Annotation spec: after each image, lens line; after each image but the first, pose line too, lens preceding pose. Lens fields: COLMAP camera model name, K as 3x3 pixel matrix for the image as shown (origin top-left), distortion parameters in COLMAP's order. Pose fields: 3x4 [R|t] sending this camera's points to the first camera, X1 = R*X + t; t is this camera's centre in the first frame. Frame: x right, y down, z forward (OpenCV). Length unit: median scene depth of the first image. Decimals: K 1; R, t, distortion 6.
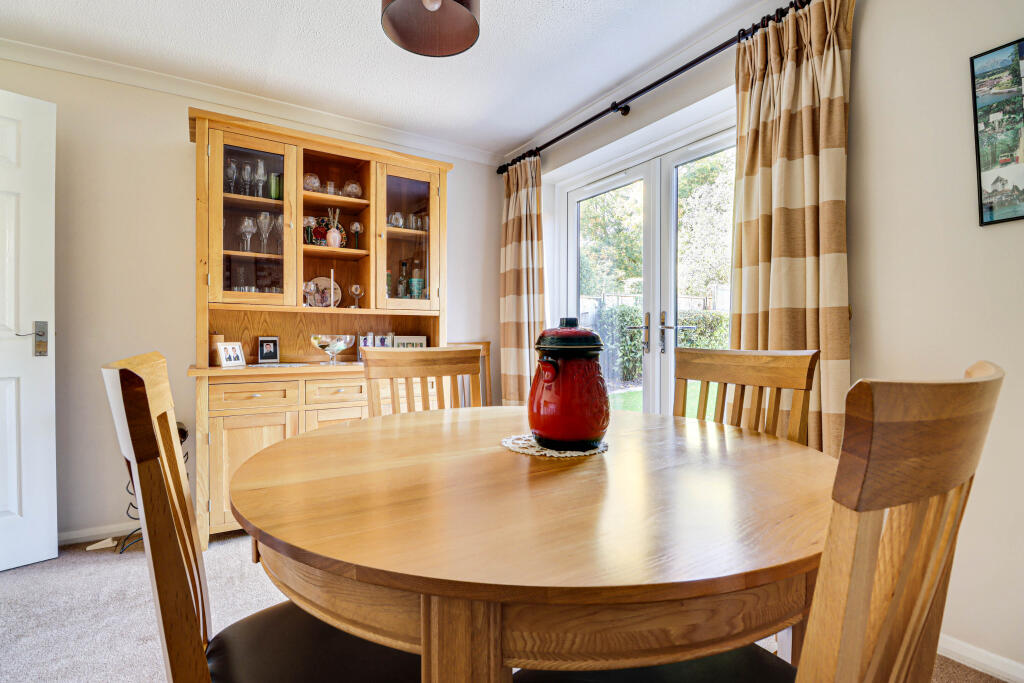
lens RADIAL K [[484.5, 0, 509.6], [0, 484.5, 342.1], [0, 0, 1]] dist [-0.011505, -0.003230]
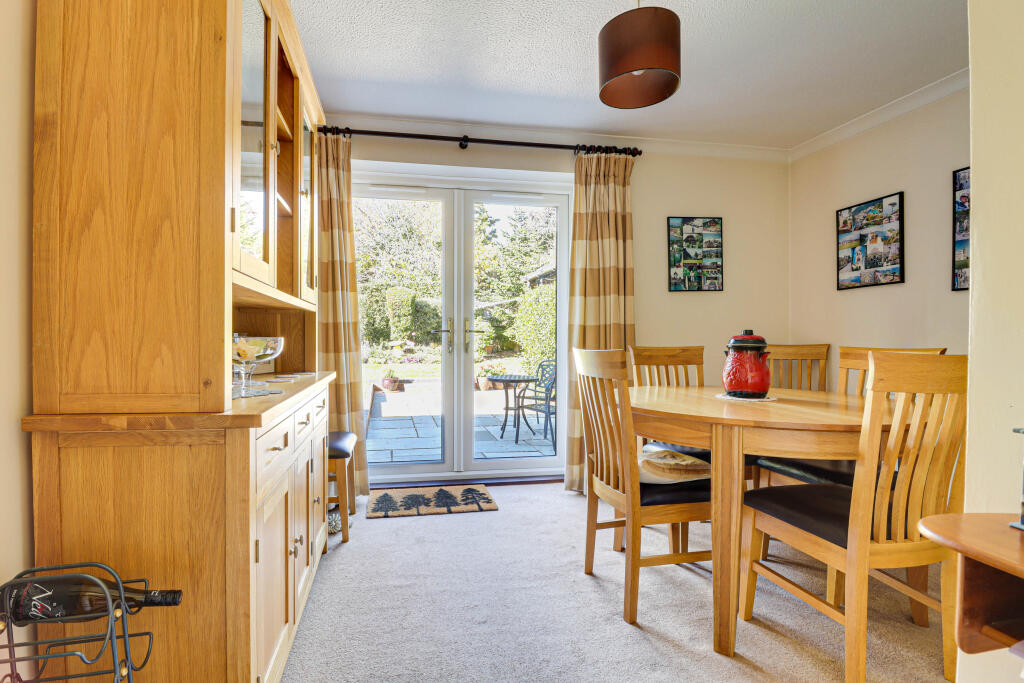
lens RADIAL K [[484.5, 0, 486.2], [0, 484.5, 341.7], [0, 0, 1]] dist [-0.011505, -0.003230]
pose [[0.376856, -0.002927, 0.926267, -0.824261], [0.008300, 0.999966, -0.000217, -0.004949], [-0.926235, 0.007770, 0.376867, 0.517369]]
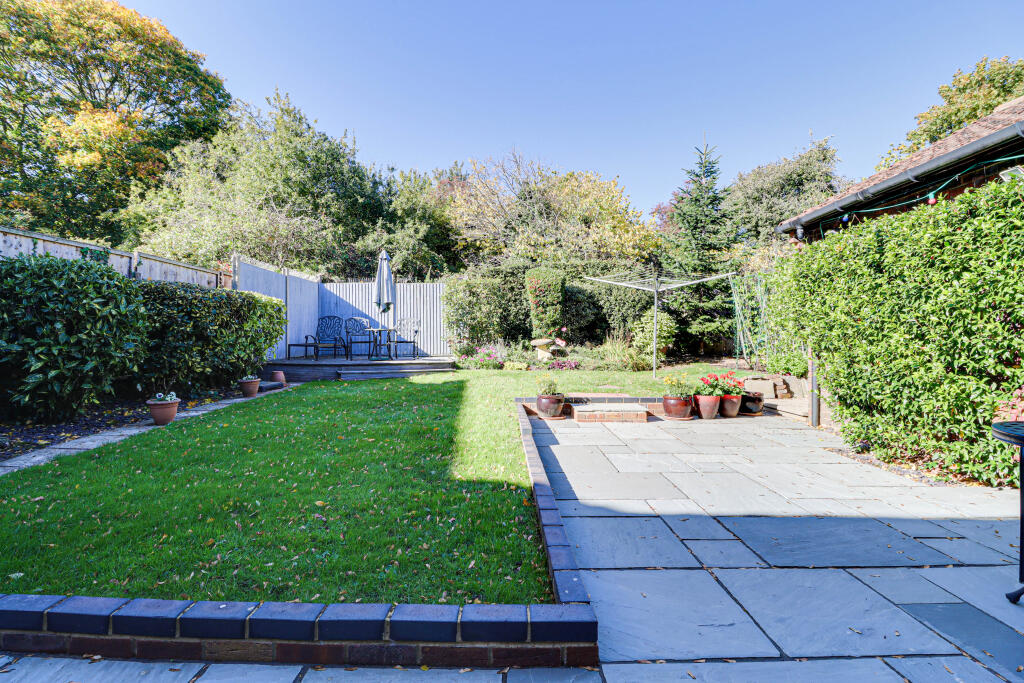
lens RADIAL K [[484.5, 0, 503.3], [0, 484.5, 337.4], [0, 0, 1]] dist [-0.011505, -0.003230]
pose [[0.556585, 0.013539, 0.830680, 0.403993], [0.004975, 0.999795, -0.019629, 0.042318], [-0.830776, 0.015058, 0.556403, 1.589883]]
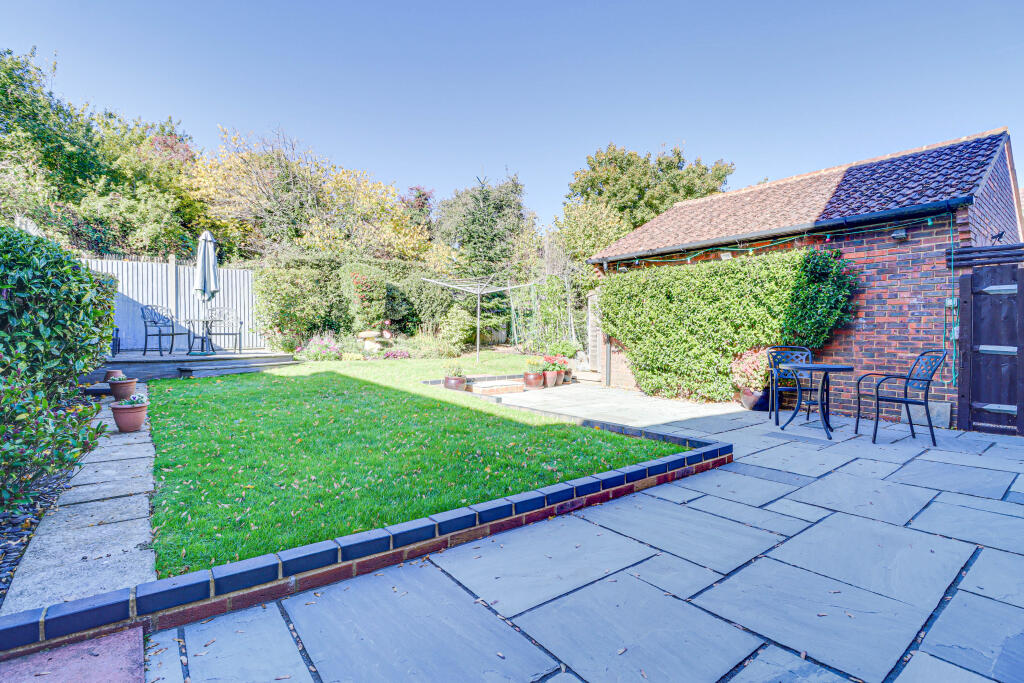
lens RADIAL K [[484.5, 0, 508.6], [0, 484.5, 340.7], [0, 0, 1]] dist [-0.011505, -0.003230]
pose [[-0.070571, -0.009460, 0.997462, -0.514464], [0.009484, 0.999903, 0.010154, 0.029891], [-0.997462, 0.010177, -0.070475, 2.654971]]
